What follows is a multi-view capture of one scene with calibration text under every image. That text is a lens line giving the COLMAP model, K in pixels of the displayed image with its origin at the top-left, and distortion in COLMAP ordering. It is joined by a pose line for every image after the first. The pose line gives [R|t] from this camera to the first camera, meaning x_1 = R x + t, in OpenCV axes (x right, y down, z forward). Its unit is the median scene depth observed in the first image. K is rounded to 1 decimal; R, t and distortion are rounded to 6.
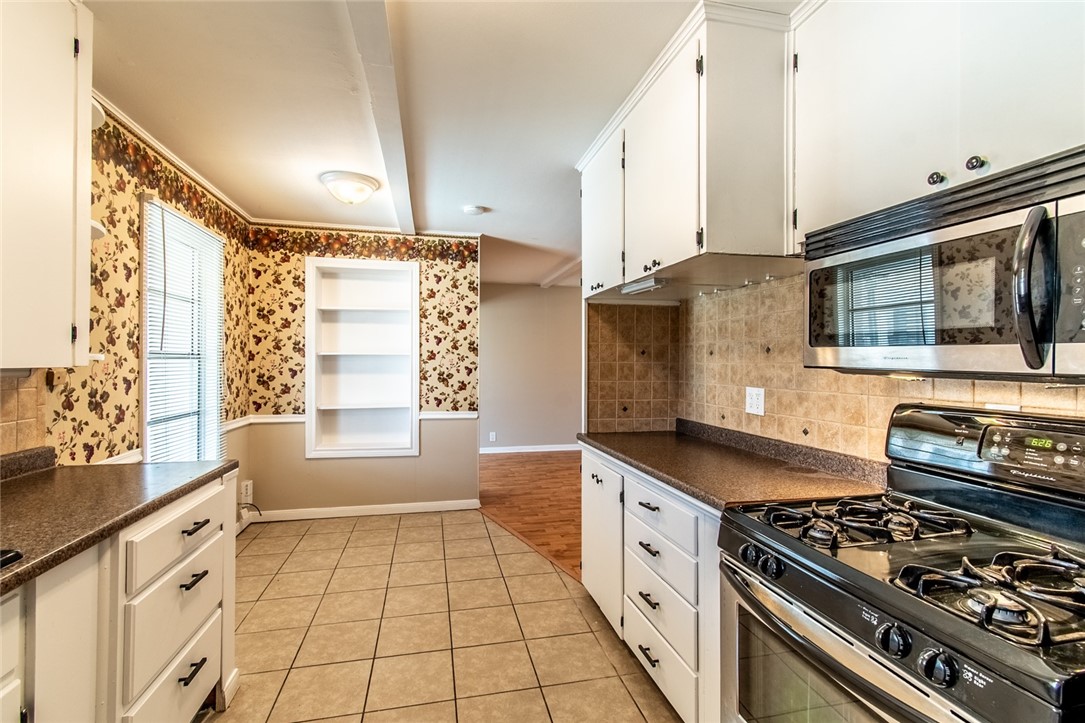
lens RADIAL K [[485.0, 0, 539.8], [0, 485.0, 357.4], [0, 0, 1]] dist [0.002662, 0.000491]
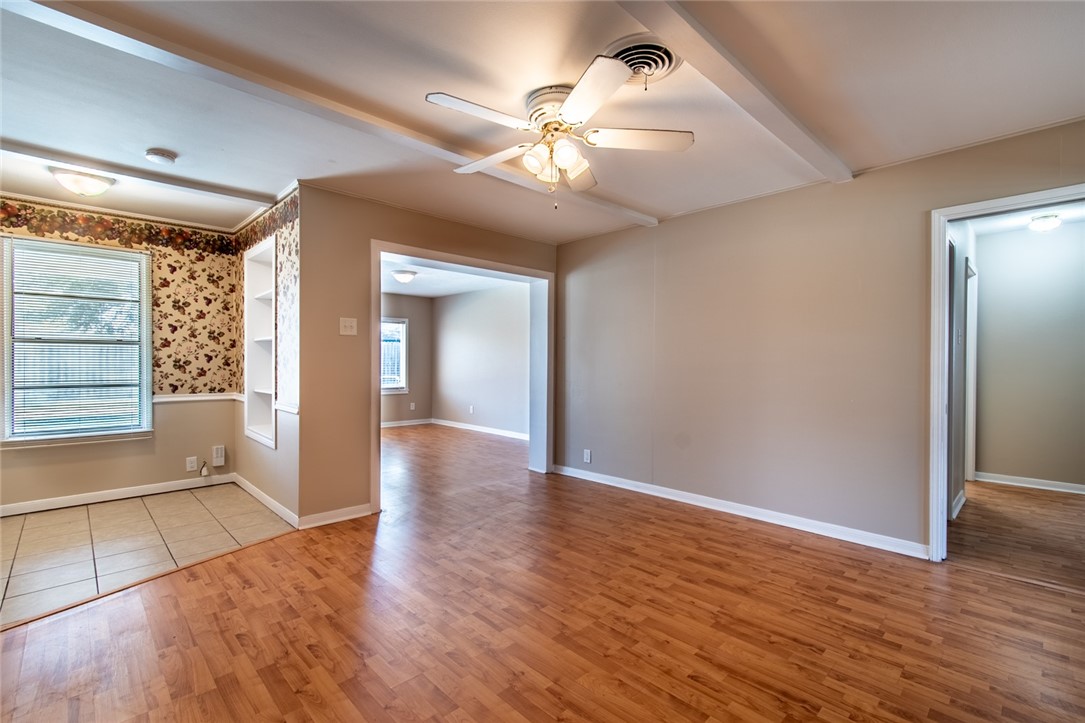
lens RADIAL K [[485.0, 0, 539.8], [0, 485.0, 357.4], [0, 0, 1]] dist [0.002662, 0.000491]
pose [[0.522420, -0.007635, -0.852654, 0.762112], [0.005432, 0.999969, -0.005626, 0.039668], [0.852671, -0.001693, 0.522445, 0.935521]]
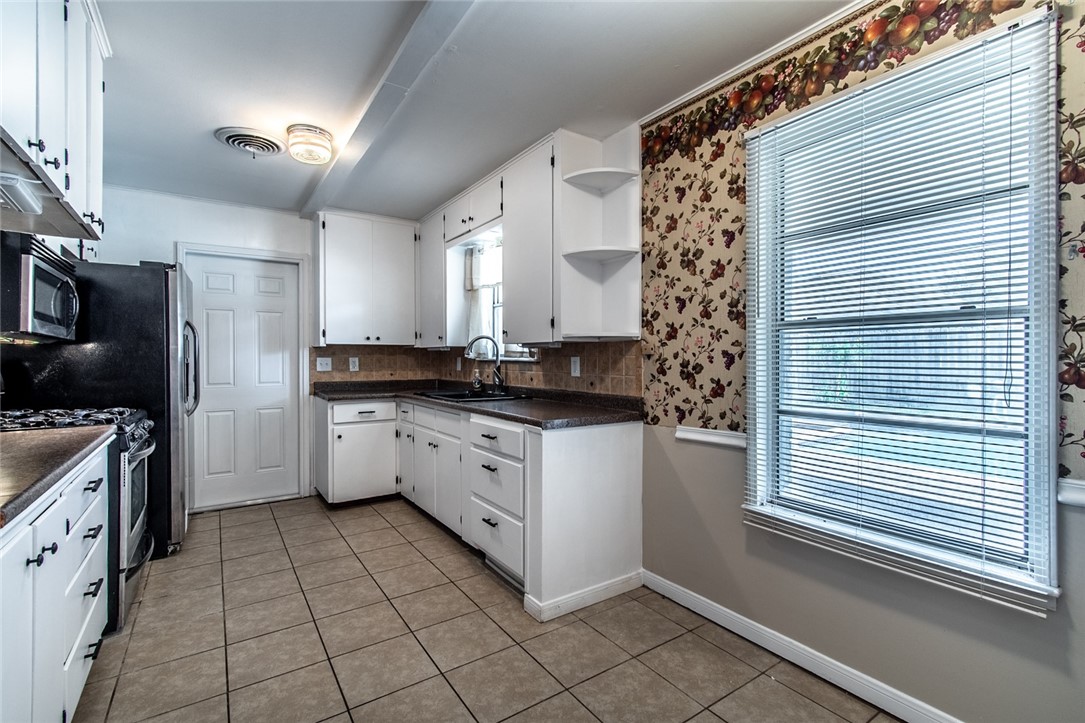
lens RADIAL K [[485.0, 0, 539.8], [0, 485.0, 357.4], [0, 0, 1]] dist [0.002662, 0.000491]
pose [[-0.930096, -0.005904, -0.367270, -0.092115], [0.000129, 0.999865, -0.016401, 0.038611], [0.367318, -0.015301, -0.929970, 0.938459]]
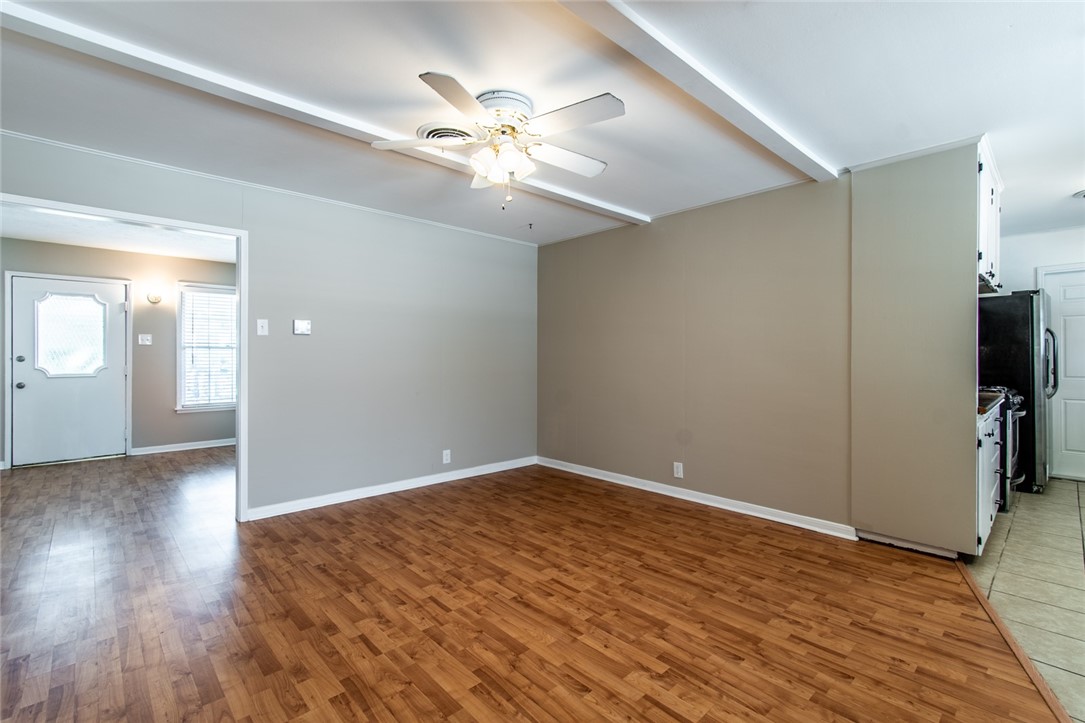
lens RADIAL K [[485.0, 0, 539.8], [0, 485.0, 357.4], [0, 0, 1]] dist [0.002662, 0.000491]
pose [[-0.504964, -0.006023, 0.863120, -0.207326], [-0.008721, 0.999960, 0.001876, 0.039216], [-0.863096, -0.006580, -0.504996, 1.487133]]
